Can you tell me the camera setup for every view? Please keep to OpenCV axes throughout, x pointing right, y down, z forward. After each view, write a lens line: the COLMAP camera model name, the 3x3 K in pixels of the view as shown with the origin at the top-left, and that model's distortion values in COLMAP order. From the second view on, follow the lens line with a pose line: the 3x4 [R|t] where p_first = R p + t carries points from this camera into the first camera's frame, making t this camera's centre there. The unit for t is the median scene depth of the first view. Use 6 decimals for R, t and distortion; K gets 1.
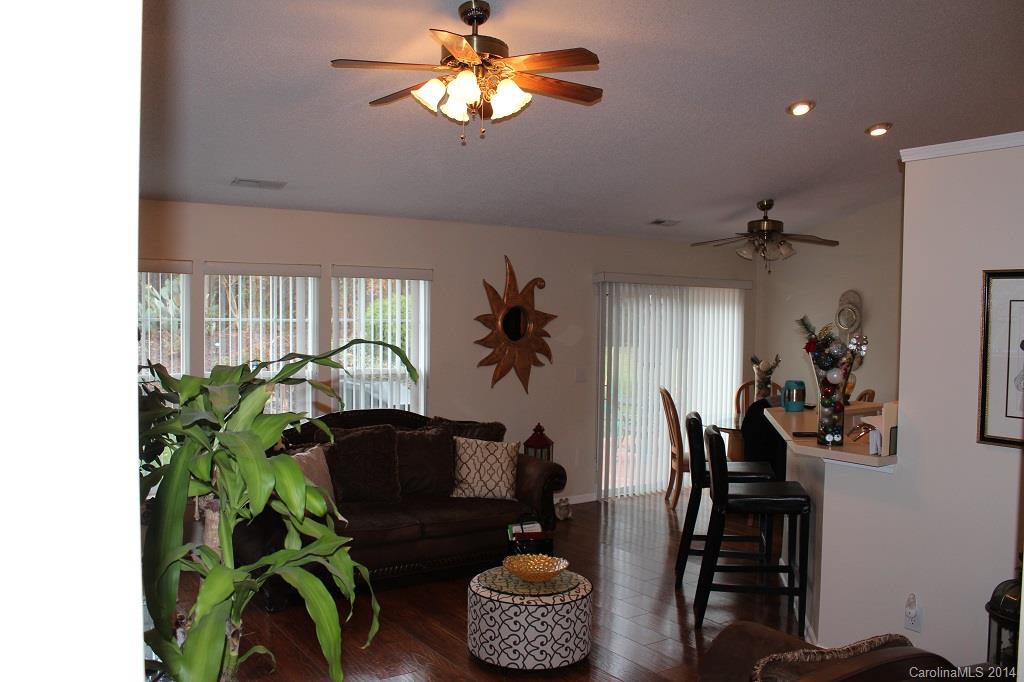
lens RADIAL K [[855.3, 0, 528.8], [0, 855.3, 344.1], [0, 0, 1]] dist [-0.163156, 0.157597]
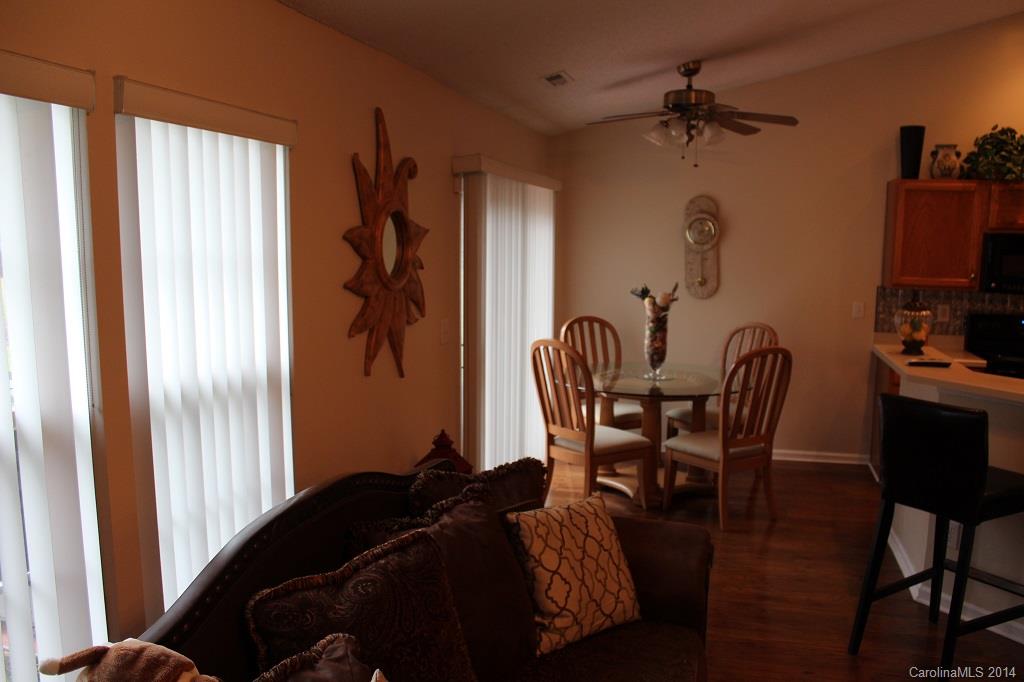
lens RADIAL K [[855.3, 0, 528.8], [0, 855.3, 344.1], [0, 0, 1]] dist [-0.163156, 0.157597]
pose [[0.762906, -0.086105, 0.640750, -0.347151], [0.022349, 0.994011, 0.106968, -0.021497], [-0.646123, -0.067287, 0.760261, 0.682028]]
